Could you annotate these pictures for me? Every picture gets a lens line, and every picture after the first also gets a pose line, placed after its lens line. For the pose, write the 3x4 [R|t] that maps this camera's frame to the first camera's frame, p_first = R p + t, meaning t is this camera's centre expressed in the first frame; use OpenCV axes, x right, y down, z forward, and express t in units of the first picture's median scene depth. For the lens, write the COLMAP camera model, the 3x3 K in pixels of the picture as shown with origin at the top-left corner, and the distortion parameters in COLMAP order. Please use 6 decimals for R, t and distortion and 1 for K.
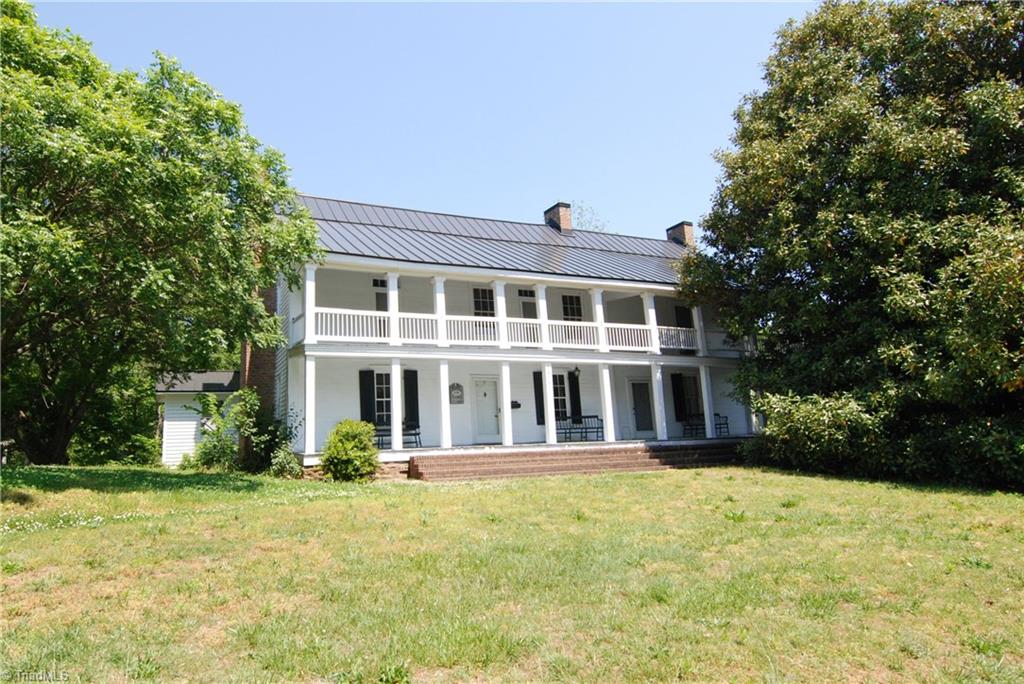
lens RADIAL K [[510.0, 0, 512.0], [0, 510.0, 342.0], [0, 0, 1]] dist [-0.071667, -0.000043]
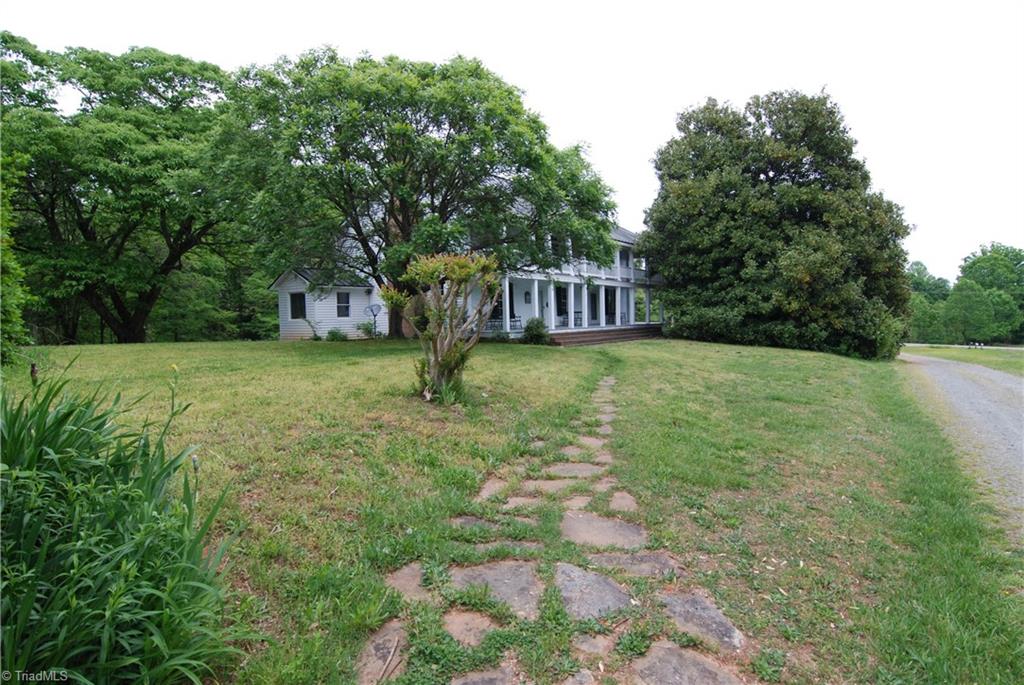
lens RADIAL K [[499.2, 0, 512.0], [0, 499.2, 342.5], [0, 0, 1]] dist [-0.016883, -0.000261]
pose [[0.851900, -0.009031, 0.523627, -1.086055], [-0.097205, 0.979751, 0.175043, -0.038928], [-0.514604, -0.200018, 0.833772, -0.398688]]
